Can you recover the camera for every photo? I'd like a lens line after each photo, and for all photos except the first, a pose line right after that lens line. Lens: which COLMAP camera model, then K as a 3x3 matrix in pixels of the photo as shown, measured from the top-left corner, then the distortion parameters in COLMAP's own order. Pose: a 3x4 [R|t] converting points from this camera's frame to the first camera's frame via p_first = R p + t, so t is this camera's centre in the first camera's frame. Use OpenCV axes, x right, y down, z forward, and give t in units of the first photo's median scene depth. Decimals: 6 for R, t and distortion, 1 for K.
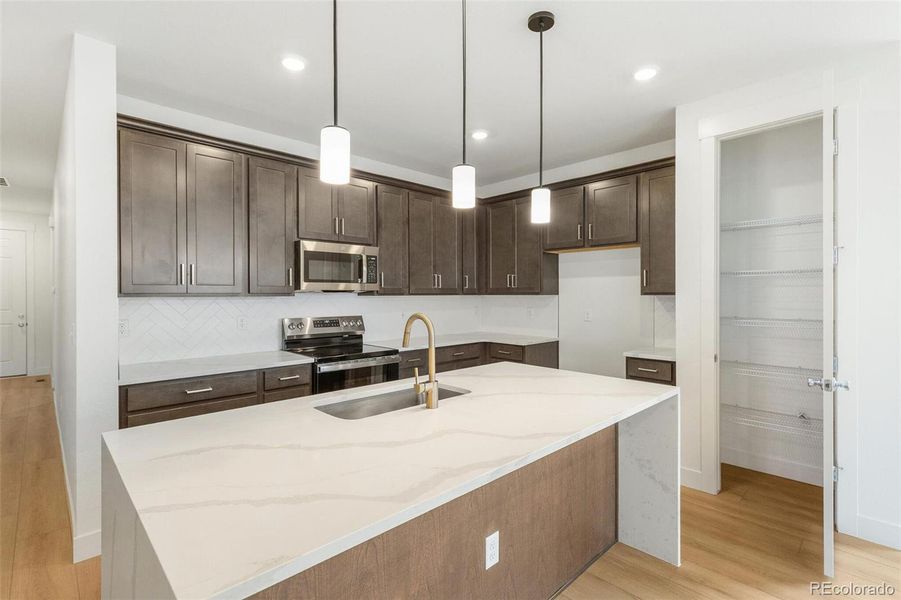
lens RADIAL K [[421.7, 0, 453.3], [0, 421.7, 297.2], [0, 0, 1]] dist [0.011561, -0.001871]
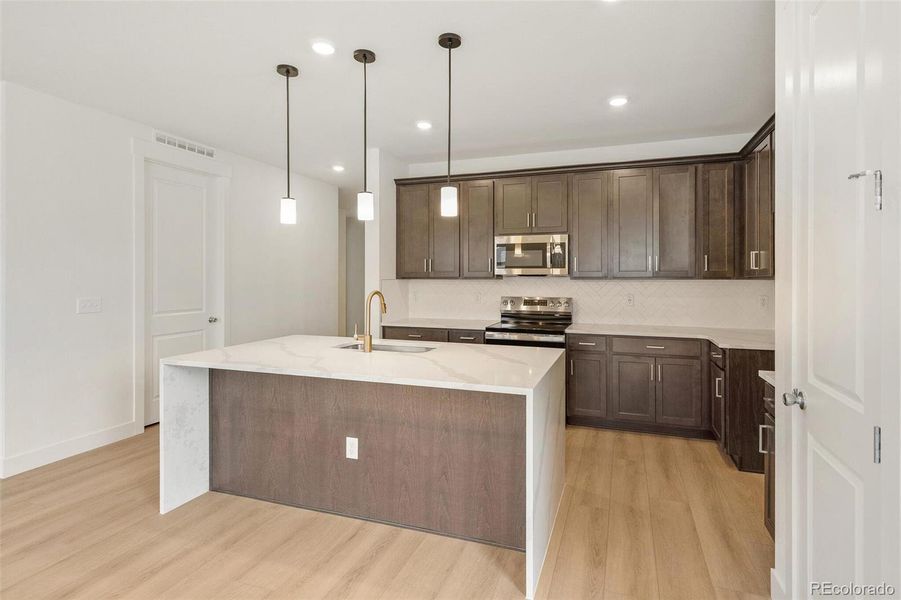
lens RADIAL K [[448.6, 0, 476.9], [0, 448.6, 278.2], [0, 0, 1]] dist [0.005688, -0.000881]
pose [[0.465969, 0.002579, -0.884797, 0.874342], [-0.008399, 0.999964, -0.001509, -0.004011], [0.884761, 0.008135, 0.465974, 0.328828]]
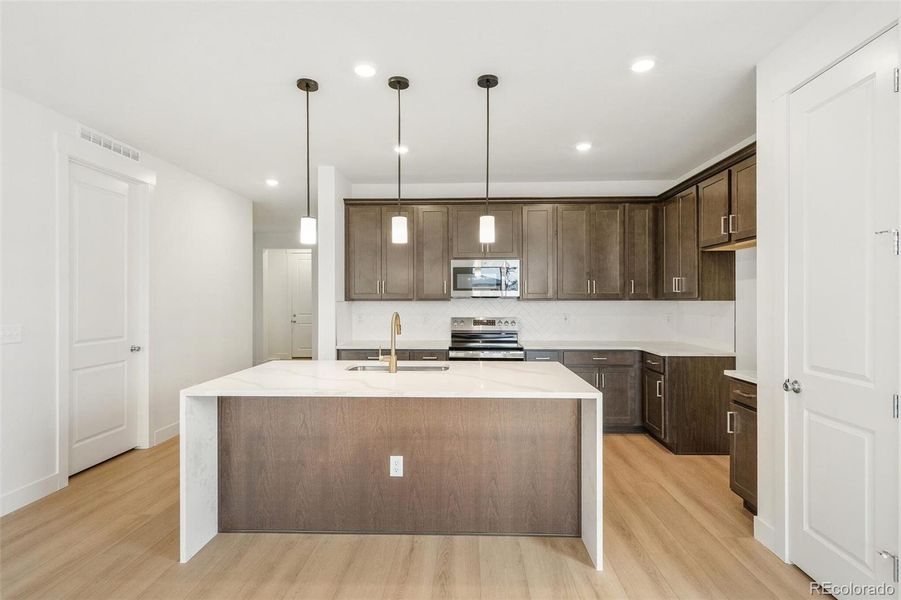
lens RADIAL K [[448.6, 0, 459.5], [0, 448.6, 299.8], [0, 0, 1]] dist [0.005688, -0.000881]
pose [[0.702589, 0.001874, -0.711594, 0.722590], [-0.005699, 0.999979, -0.002993, -0.001940], [0.711574, 0.006158, 0.702585, 0.006326]]
